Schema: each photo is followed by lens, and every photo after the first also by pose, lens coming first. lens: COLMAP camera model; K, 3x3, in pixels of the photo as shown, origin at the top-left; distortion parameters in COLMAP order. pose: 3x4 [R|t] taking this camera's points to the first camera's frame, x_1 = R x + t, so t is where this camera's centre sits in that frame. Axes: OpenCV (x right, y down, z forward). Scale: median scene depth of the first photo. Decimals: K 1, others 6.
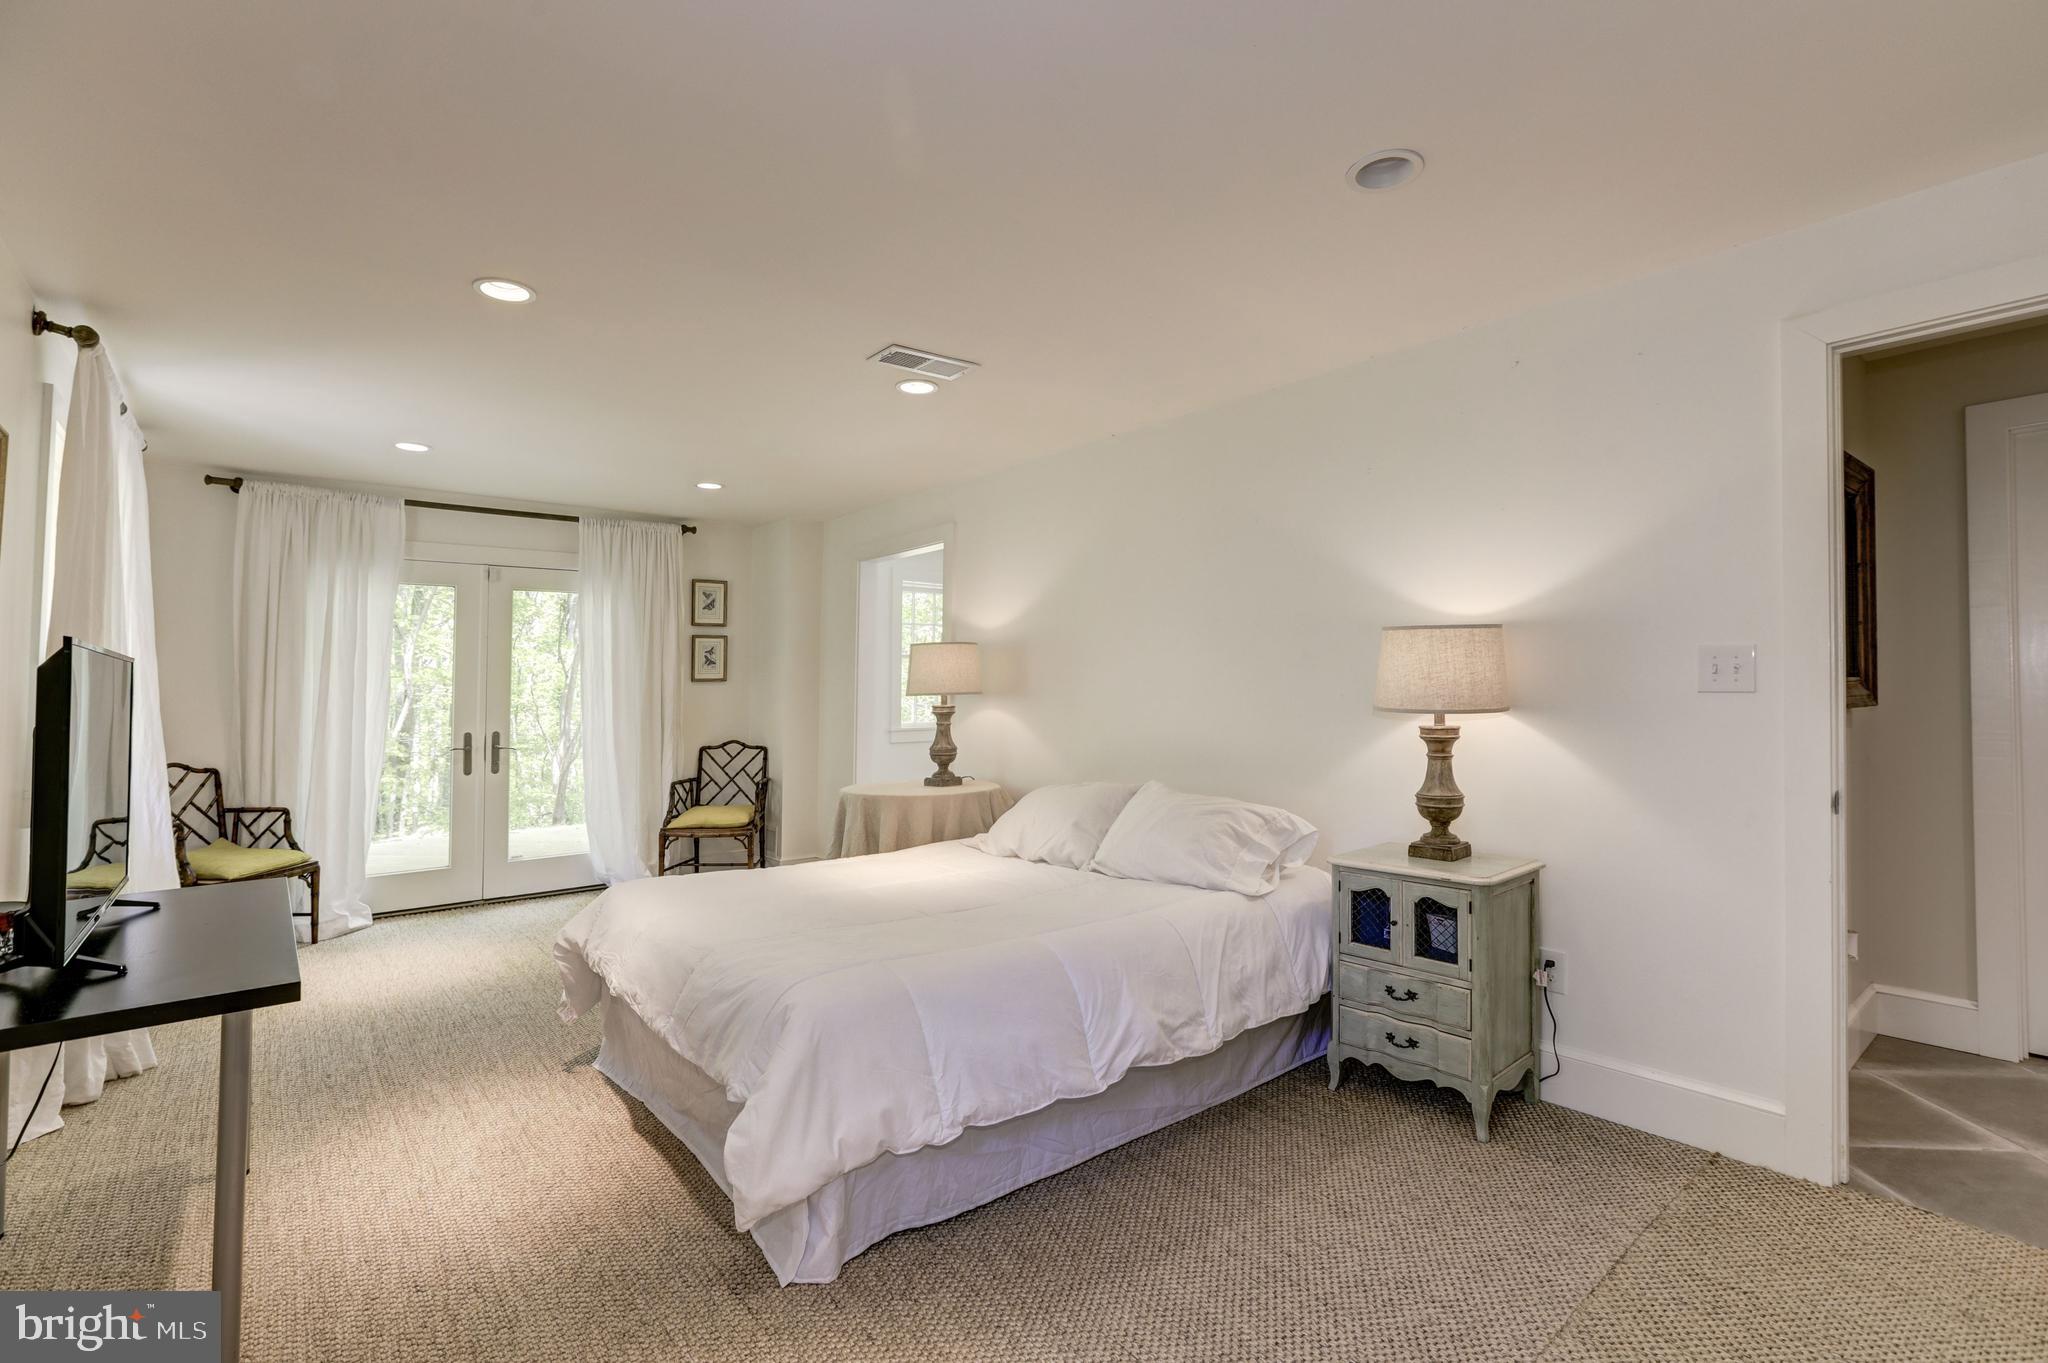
lens RADIAL K [[928.8, 0, 1024.0], [0, 928.8, 681.5], [0, 0, 1]] dist [-0.001016, 0.000361]
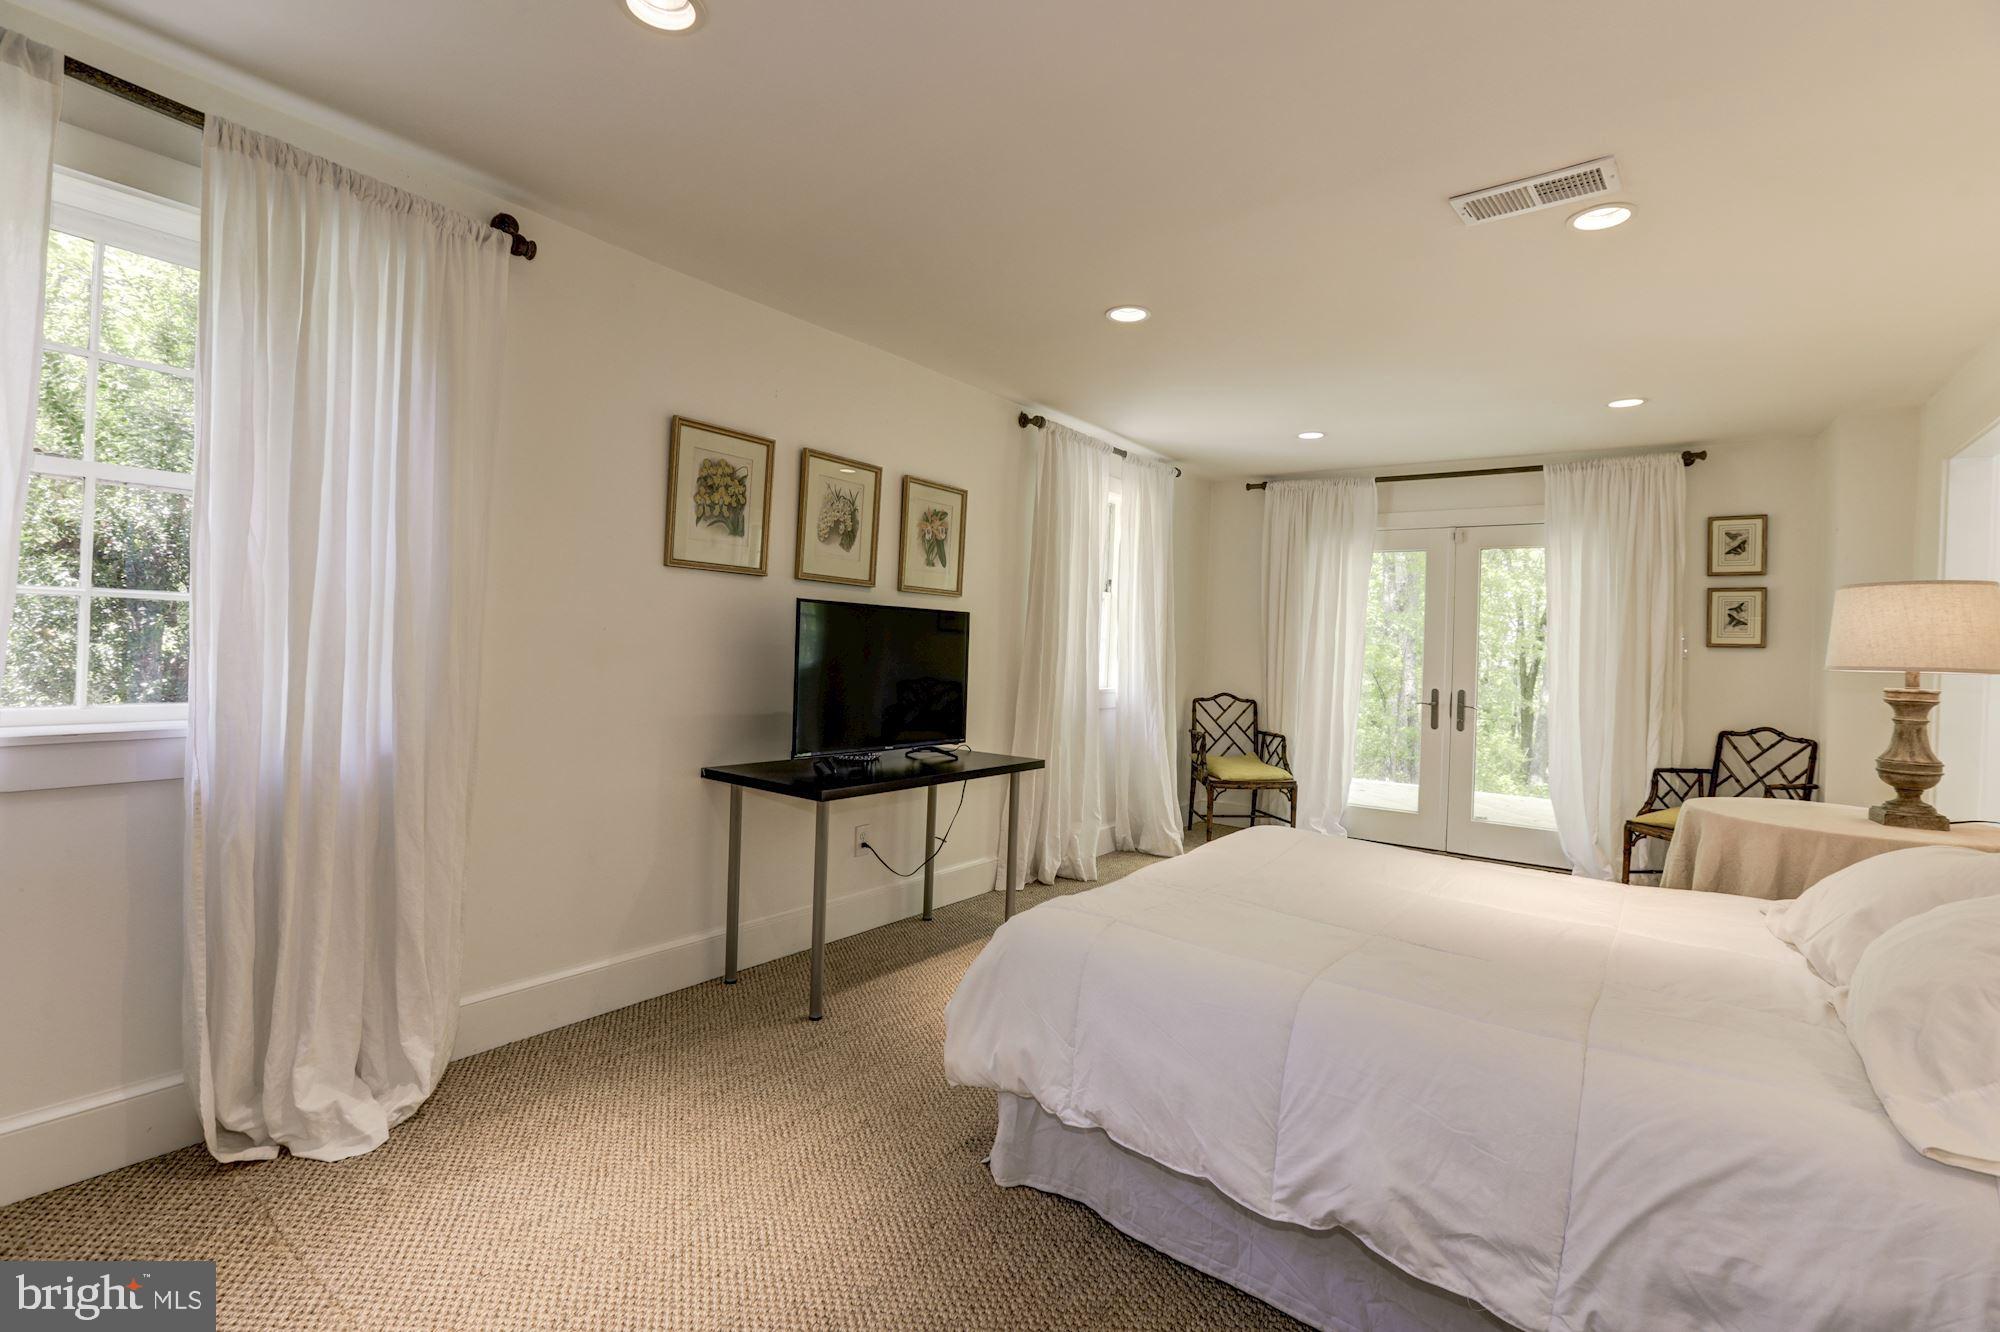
lens RADIAL K [[928.5, 0, 1000.7], [0, 928.5, 640.5], [0, 0, 1]] dist [-0.026020, 0.000334]
pose [[0.246238, 0.015724, -0.969082, 0.288410], [-0.026410, 0.999606, 0.009509, 0.003540], [0.968849, 0.023252, 0.246556, 0.262589]]
